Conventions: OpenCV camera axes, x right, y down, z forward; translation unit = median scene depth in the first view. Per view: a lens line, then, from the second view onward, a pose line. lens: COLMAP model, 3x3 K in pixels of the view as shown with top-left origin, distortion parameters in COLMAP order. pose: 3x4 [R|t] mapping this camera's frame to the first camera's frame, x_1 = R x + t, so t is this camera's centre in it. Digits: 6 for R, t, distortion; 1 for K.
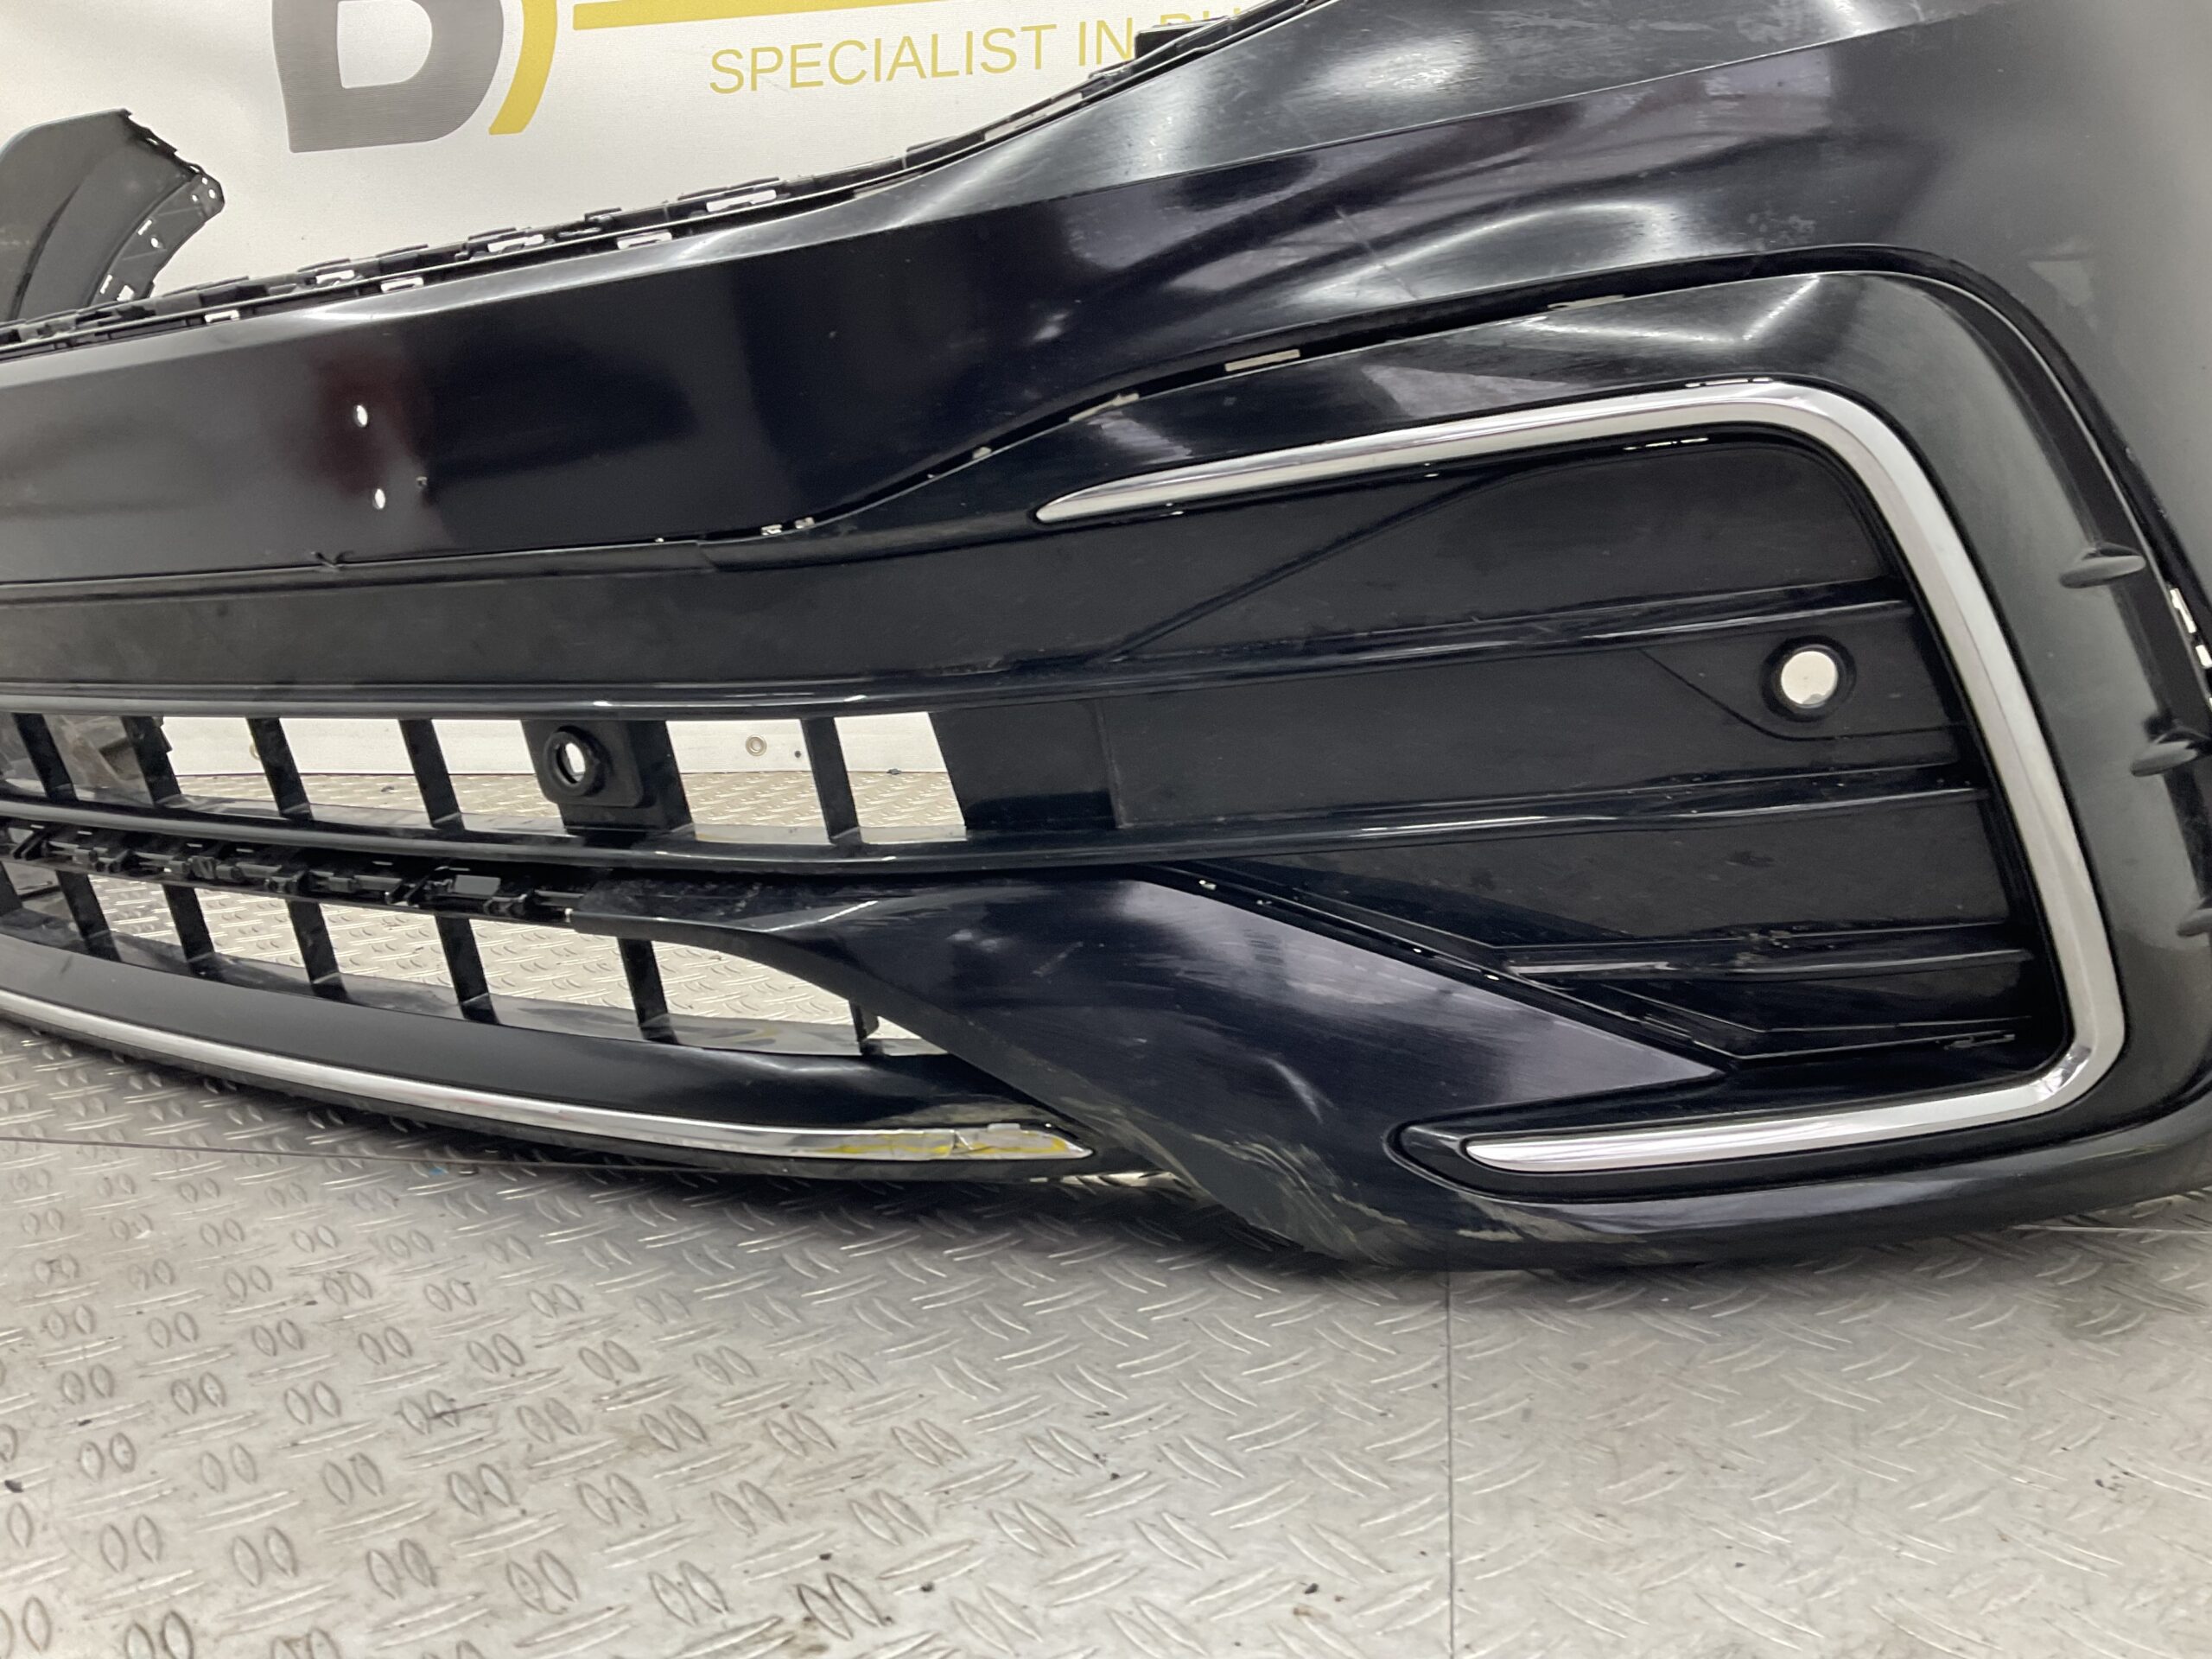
lens RADIAL K [[1834.6, 0, 1115.4], [0, 1834.6, 828.9], [0, 0, 1]] dist [0.057389, -0.108014]
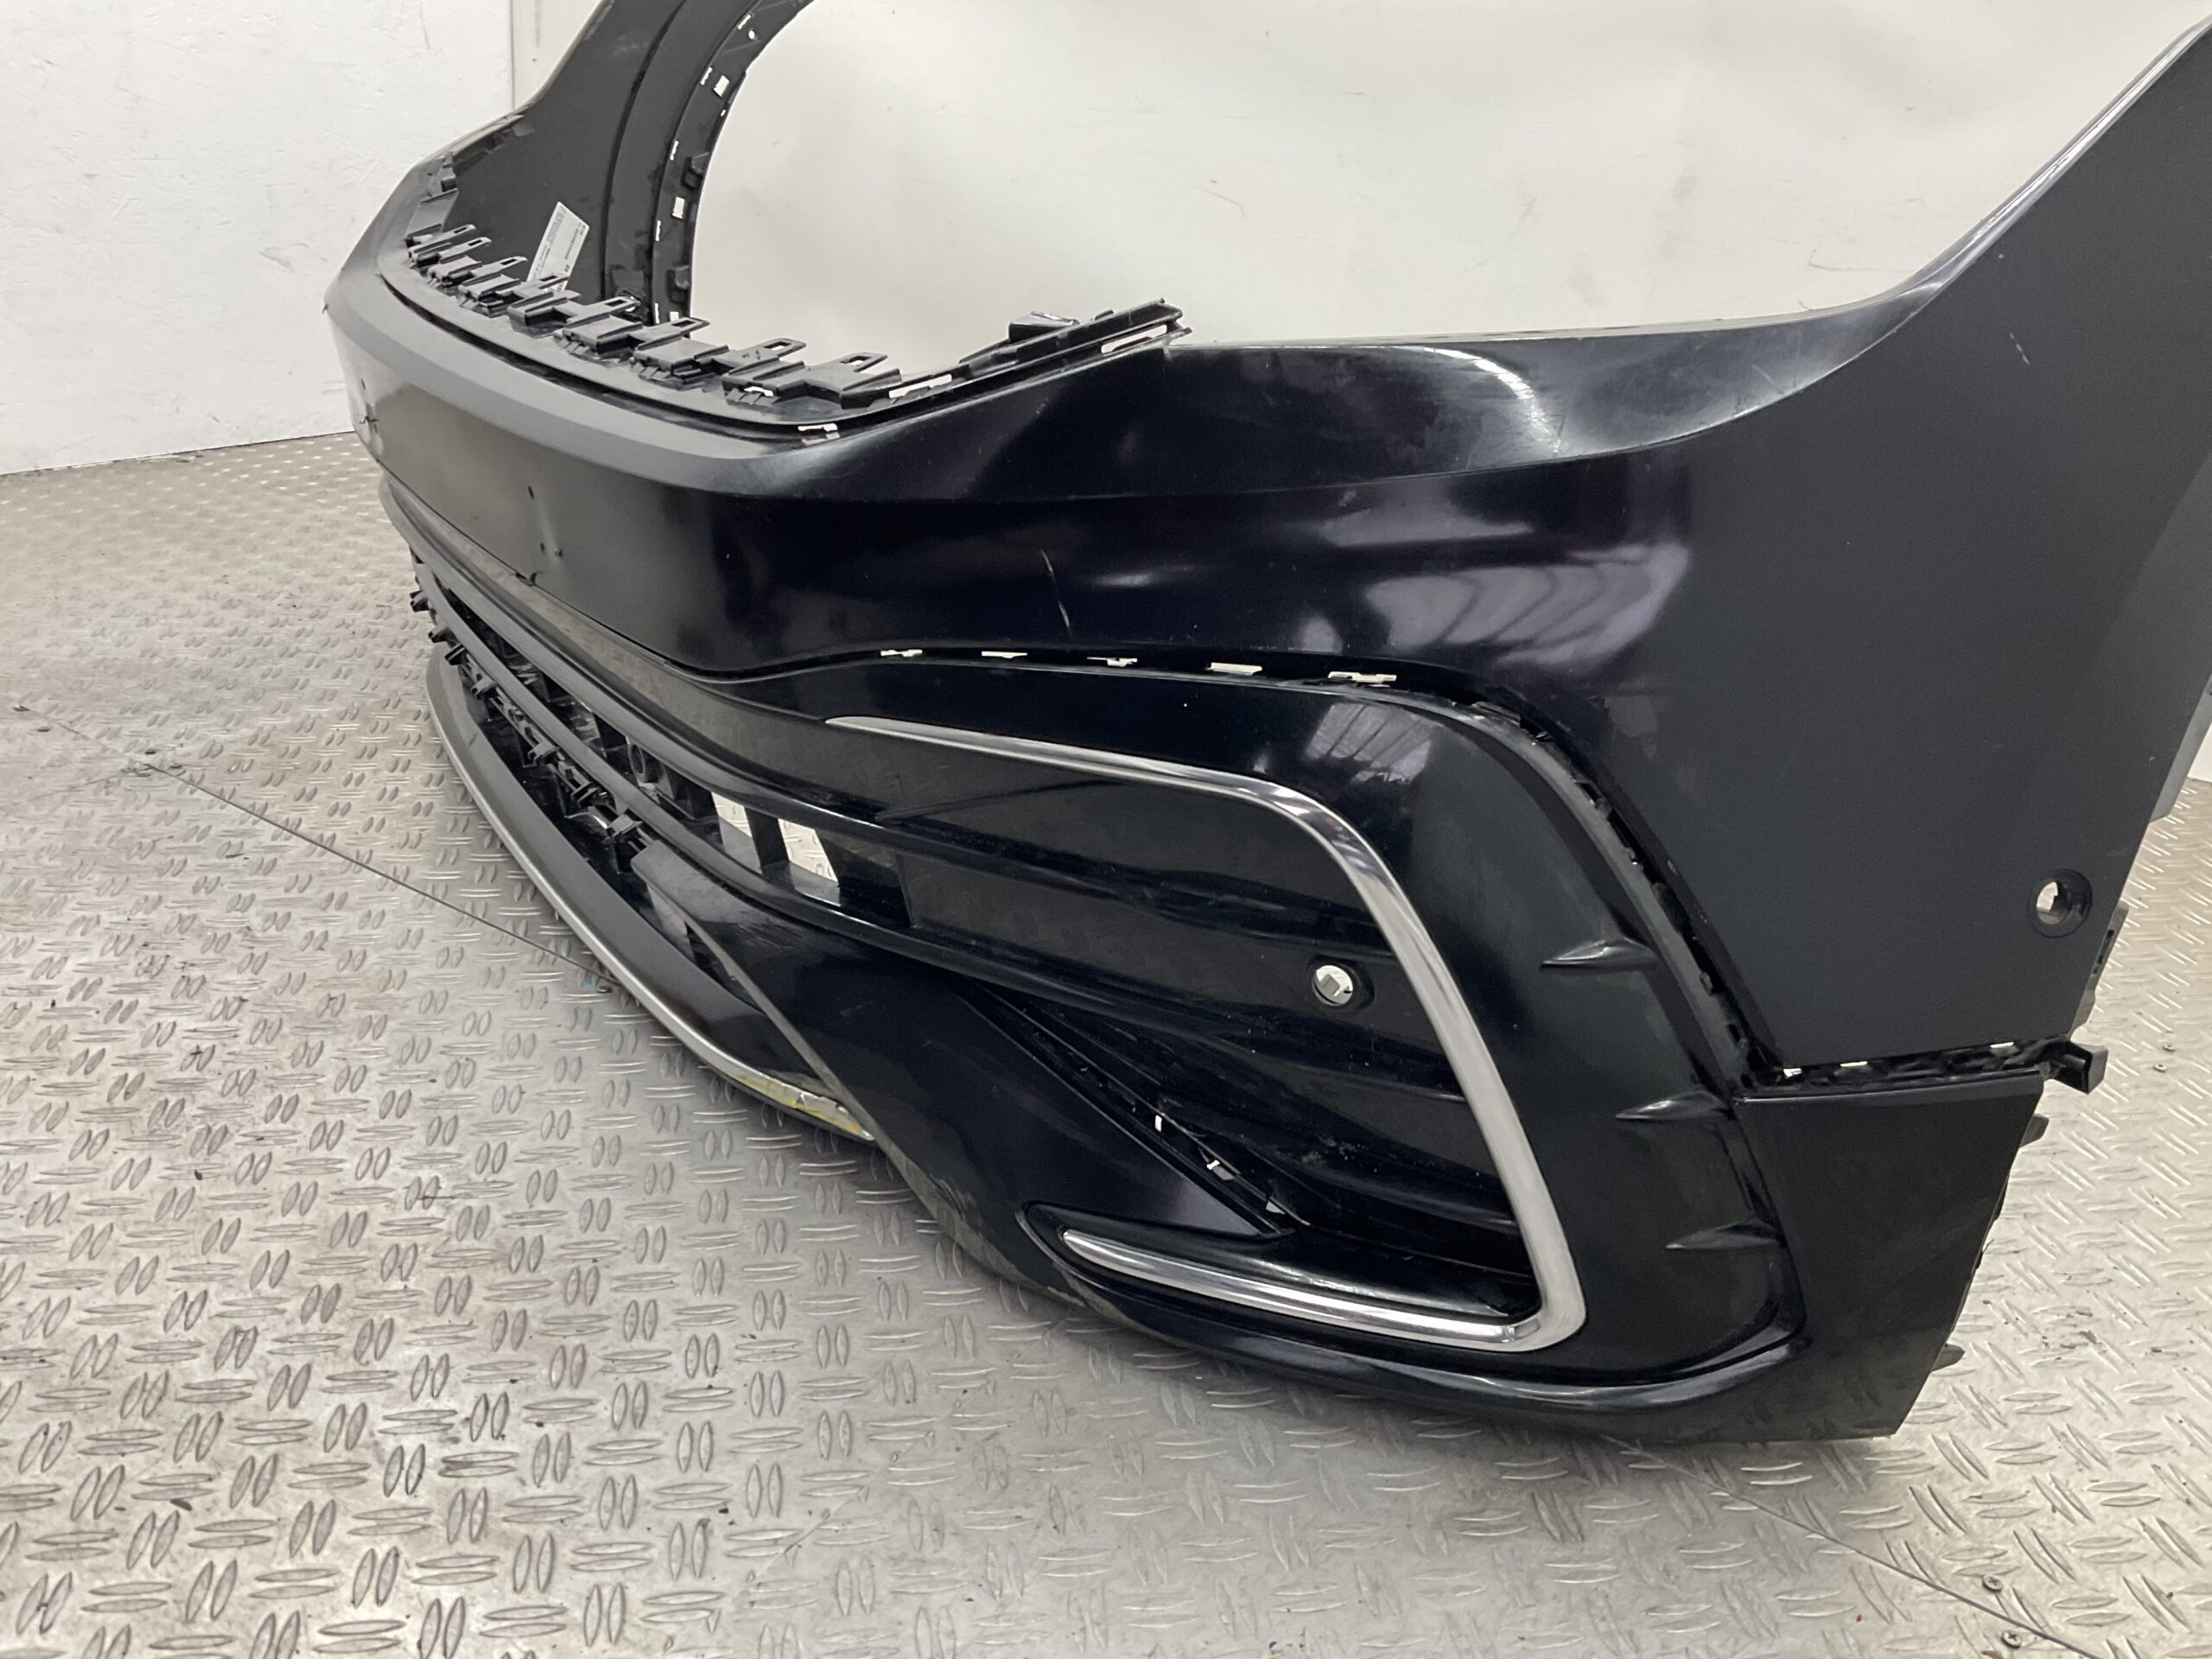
lens RADIAL K [[1832.5, 0, 1099.0], [0, 1832.5, 825.6], [0, 0, 1]] dist [0.070778, -0.137809]
pose [[0.901866, 0.233857, -0.363246, 0.606636], [-0.148430, 0.957366, 0.247827, -0.432540], [0.405716, -0.169590, 0.898128, -0.146149]]
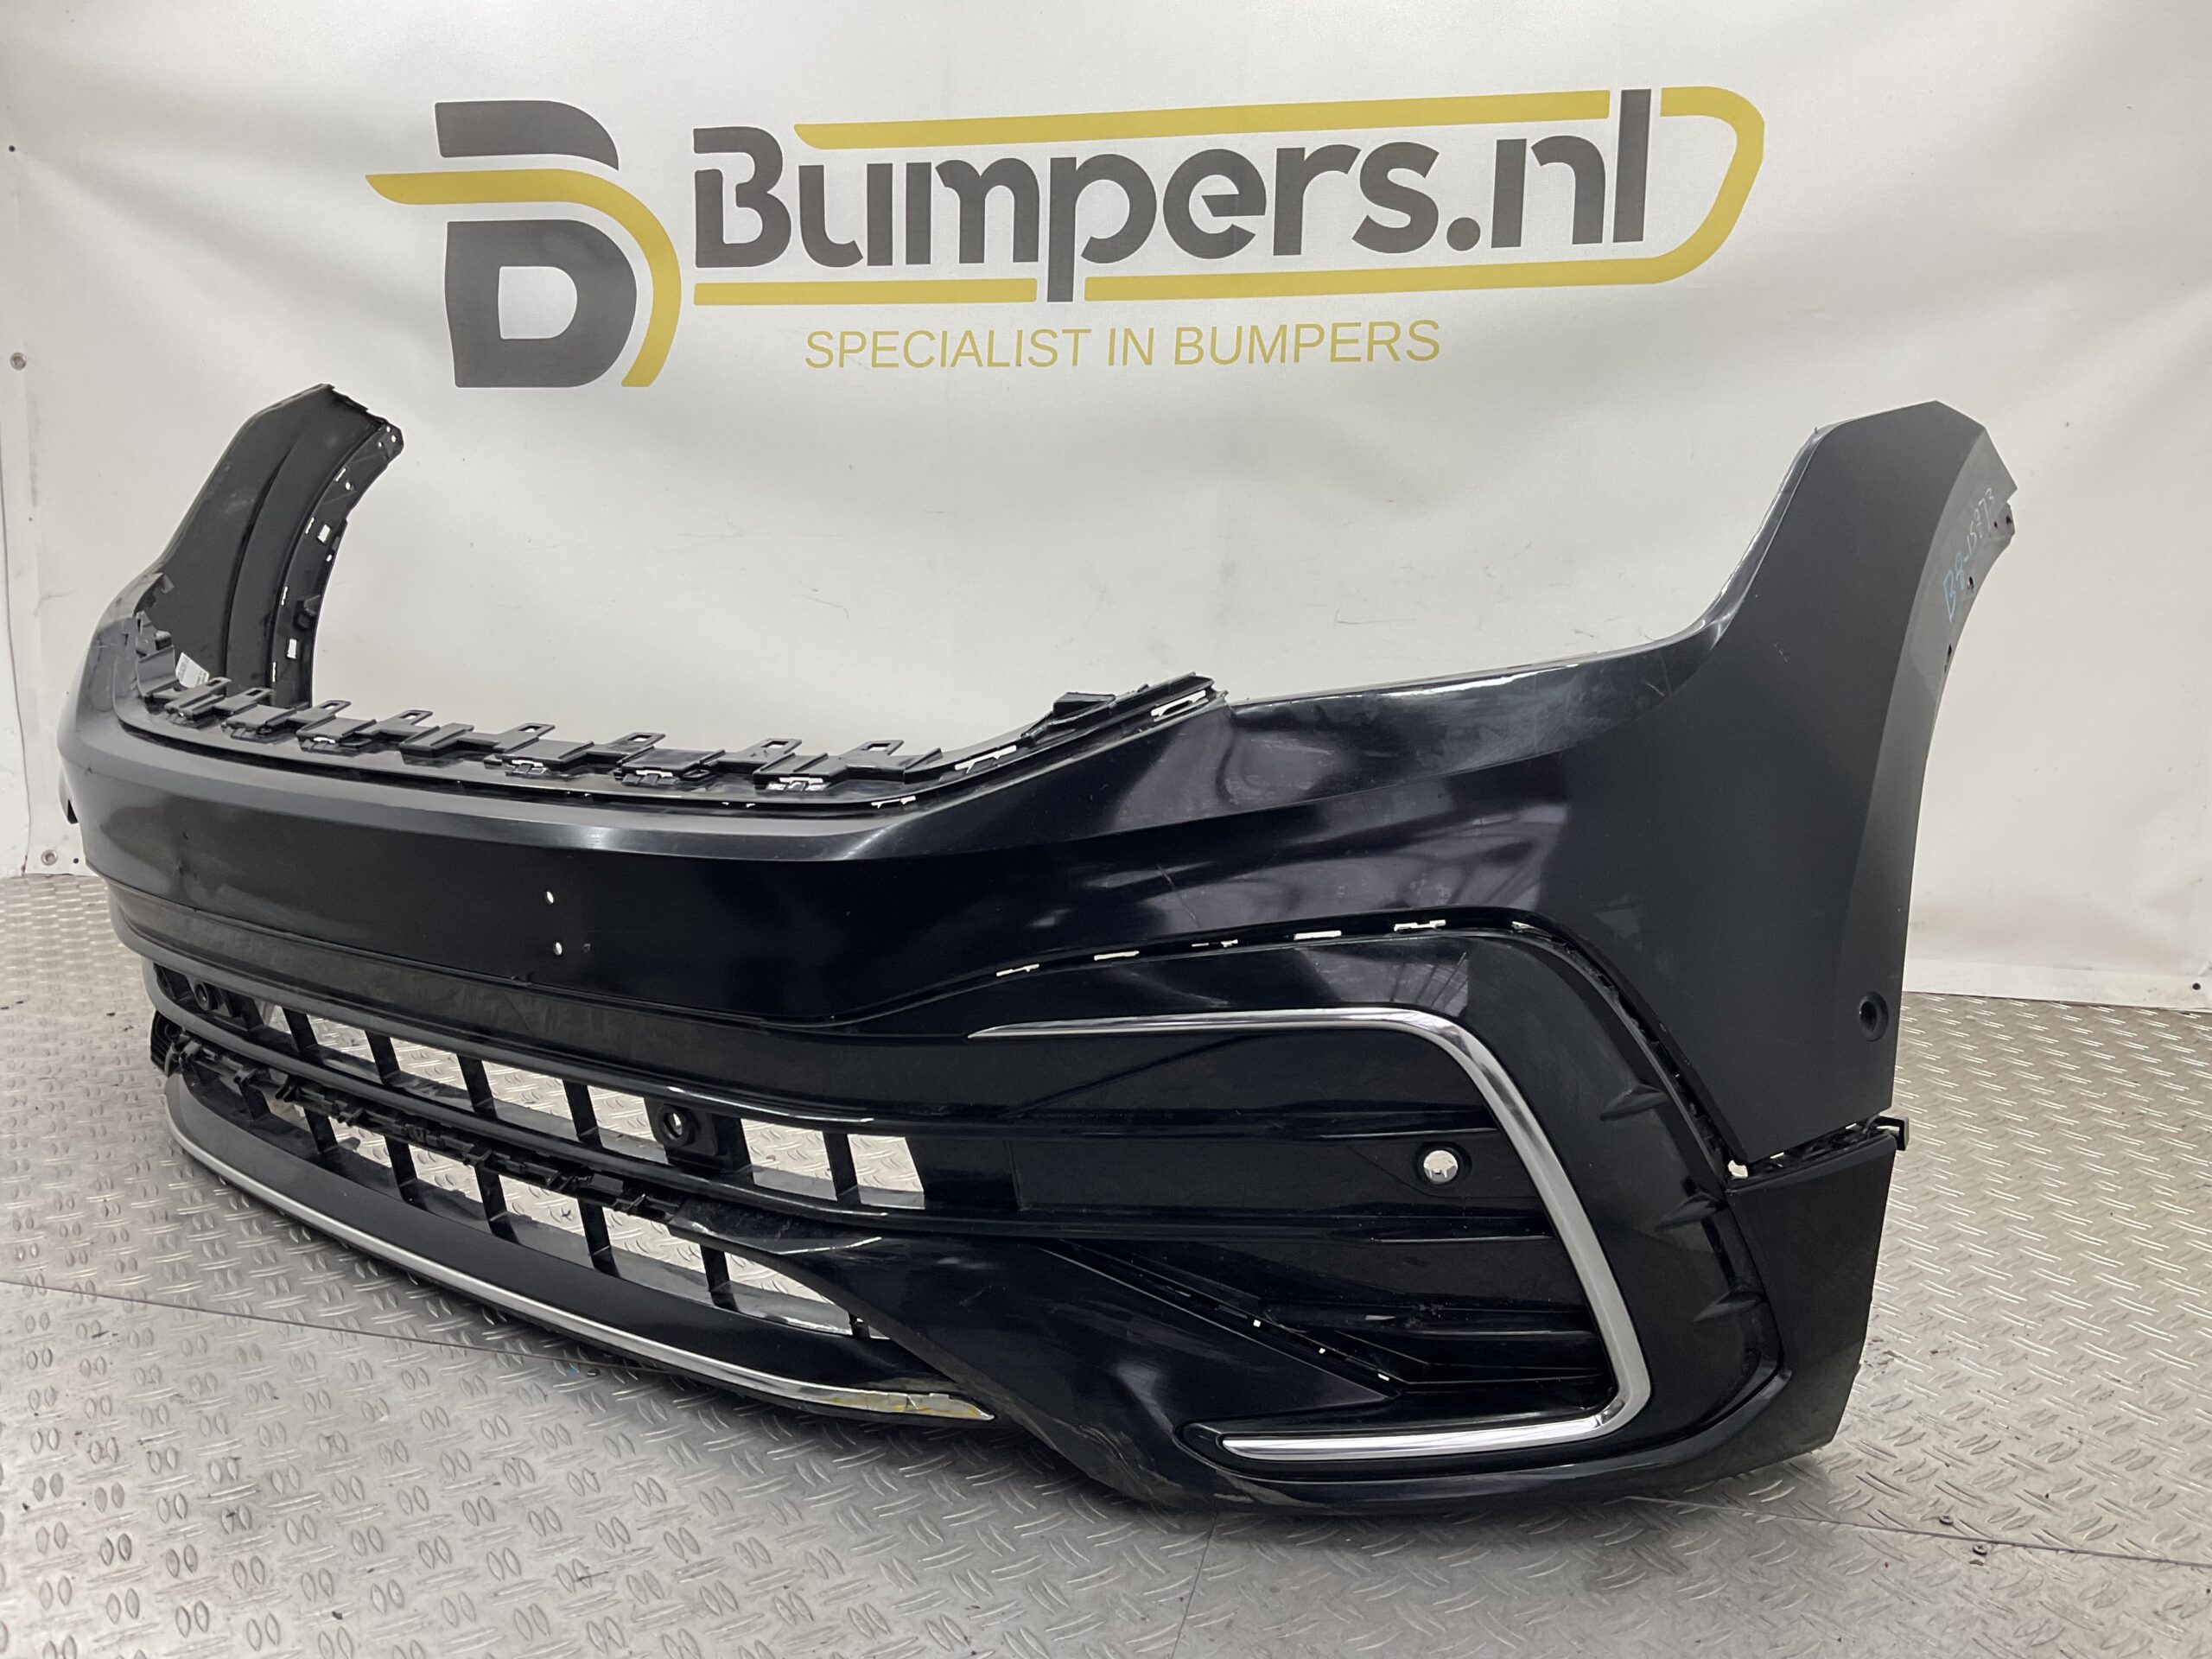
lens RADIAL K [[1818.3, 0, 1116.5], [0, 1818.3, 826.5], [0, 0, 1]] dist [0.097267, -0.198396]
pose [[0.998101, 0.045509, -0.041512, 0.135421], [-0.044924, 0.998879, 0.014923, -0.358555], [0.042145, -0.013030, 0.999027, -0.551252]]
